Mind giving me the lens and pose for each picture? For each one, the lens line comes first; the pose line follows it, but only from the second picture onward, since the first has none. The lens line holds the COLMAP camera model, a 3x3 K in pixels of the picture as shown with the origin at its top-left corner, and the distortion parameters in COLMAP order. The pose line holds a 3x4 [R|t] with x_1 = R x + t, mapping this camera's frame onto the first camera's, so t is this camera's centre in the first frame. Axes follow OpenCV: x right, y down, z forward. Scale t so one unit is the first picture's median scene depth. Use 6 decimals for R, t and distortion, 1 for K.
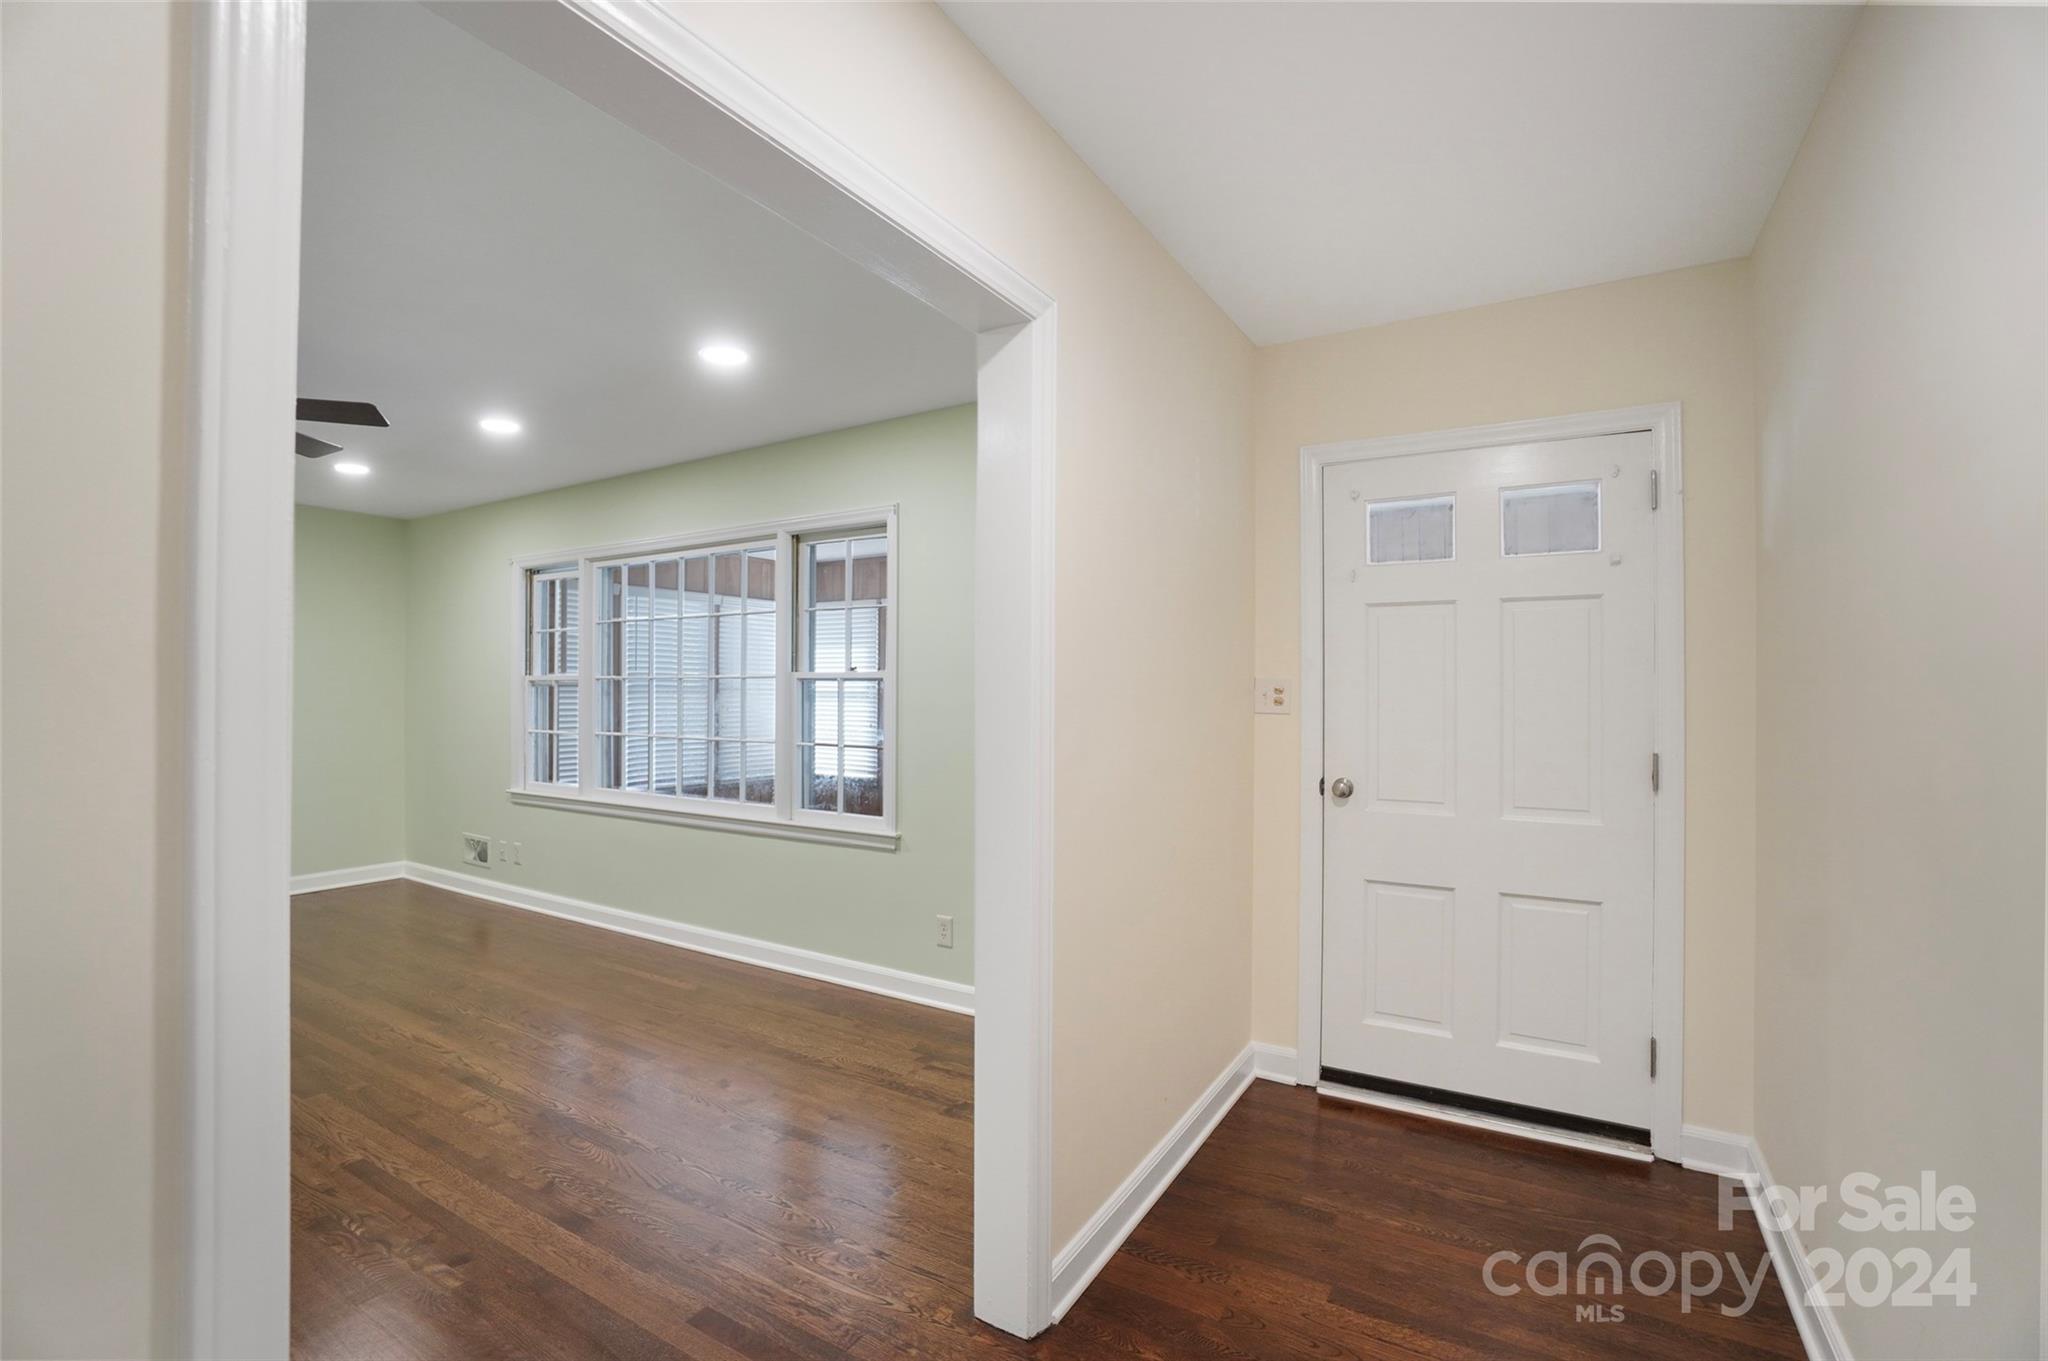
lens RADIAL K [[909.6, 0, 1014.0], [0, 909.6, 683.4], [0, 0, 1]] dist [-0.057776, 0.018327]
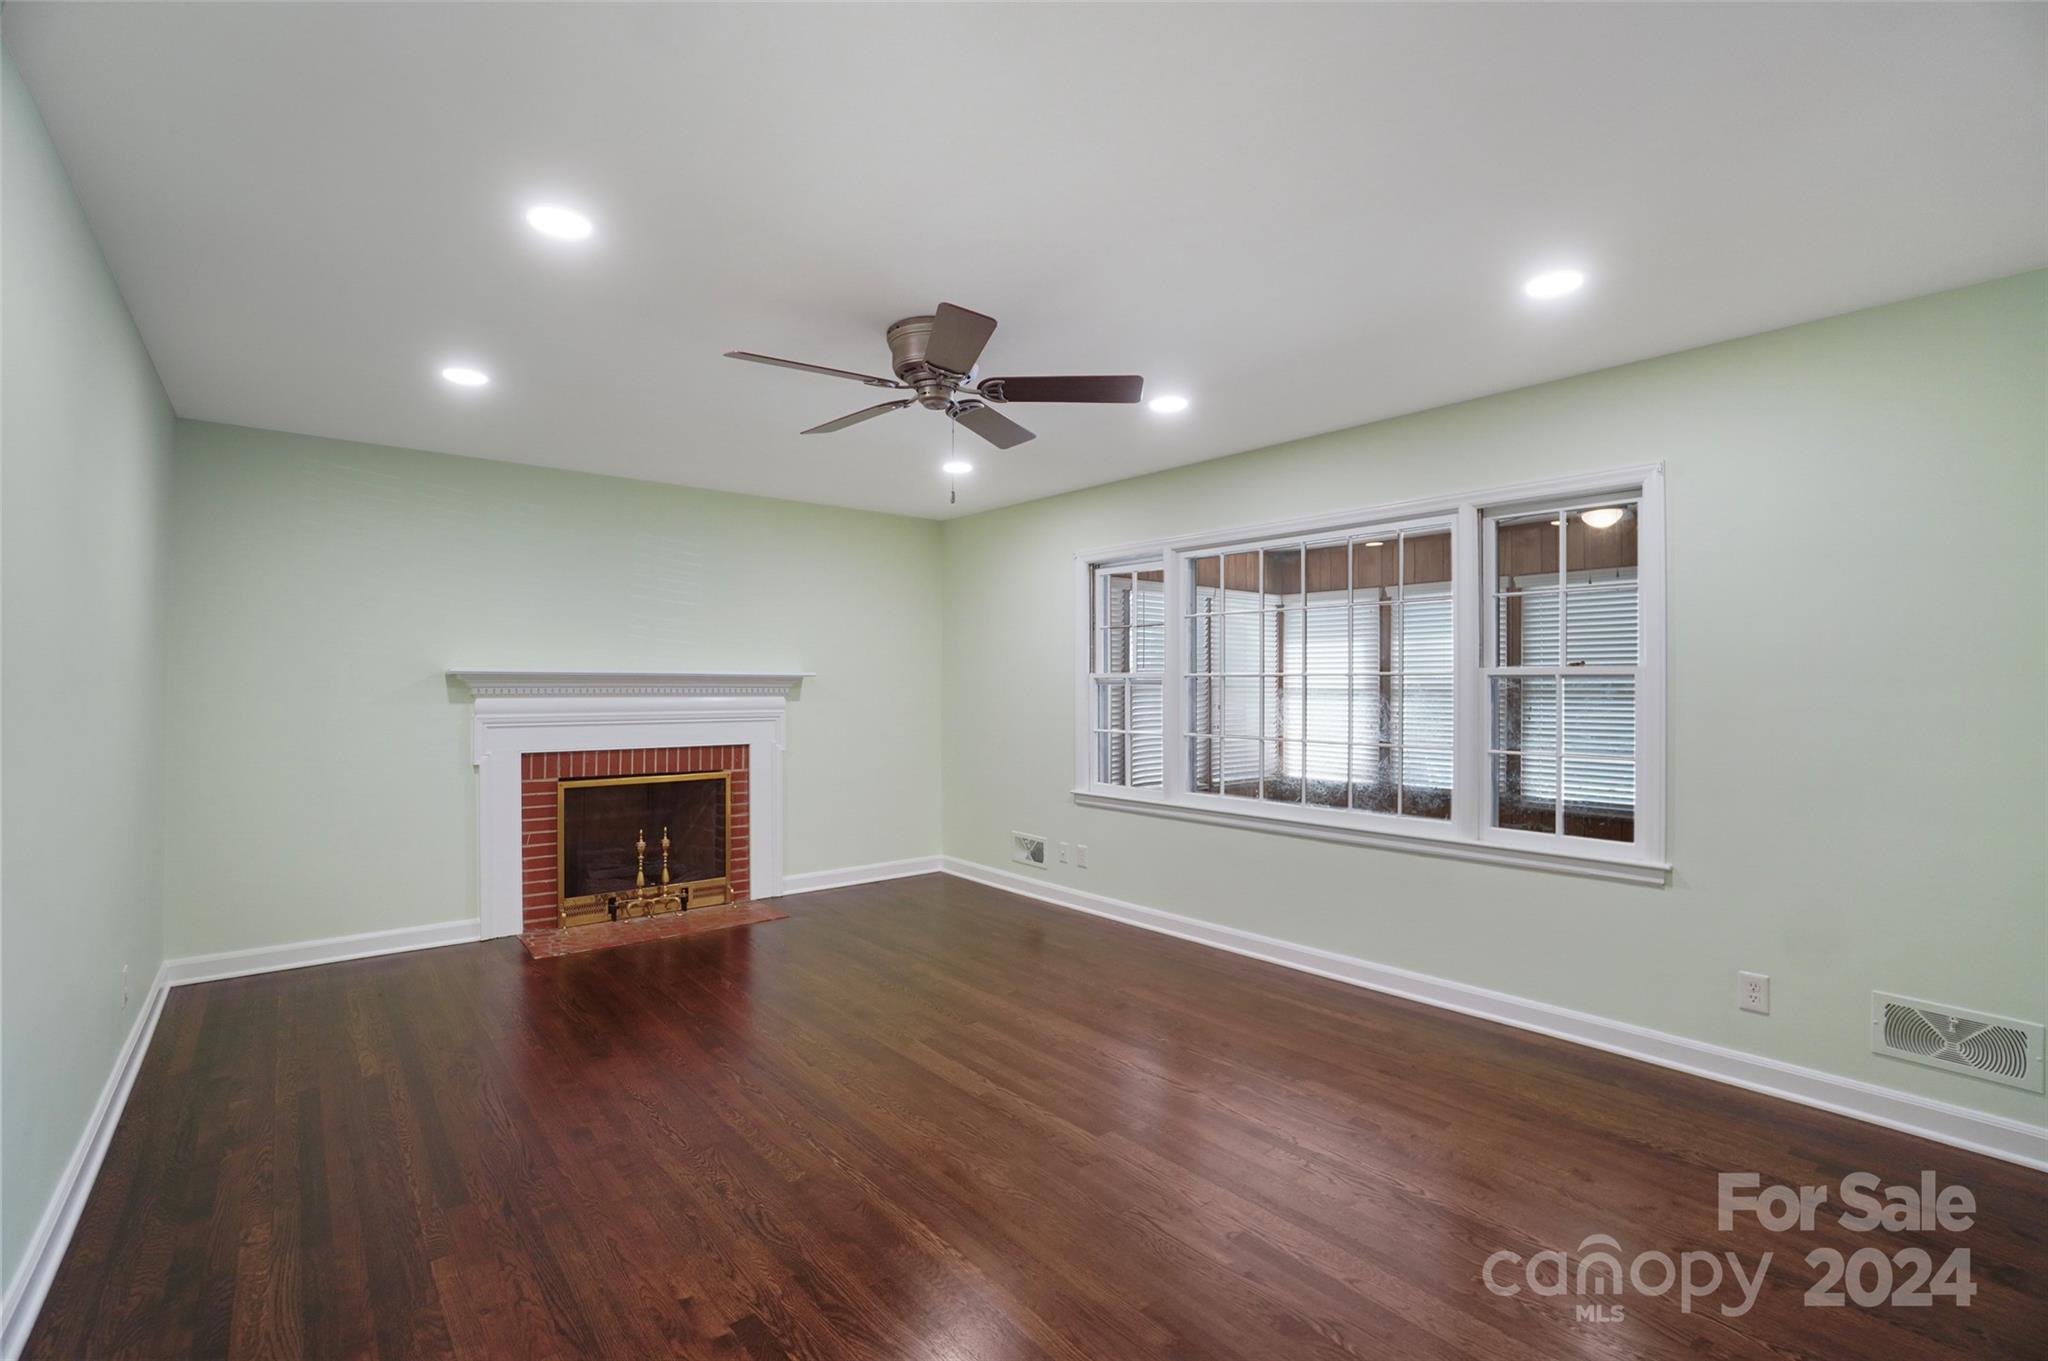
lens RADIAL K [[909.6, 0, 1032.8], [0, 909.6, 681.7], [0, 0, 1]] dist [-0.057776, 0.018327]
pose [[0.949409, -0.001948, -0.314036, -0.330334], [0.003064, 0.999991, 0.003062, -0.003051], [0.314027, -0.003869, 0.949406, 0.051423]]
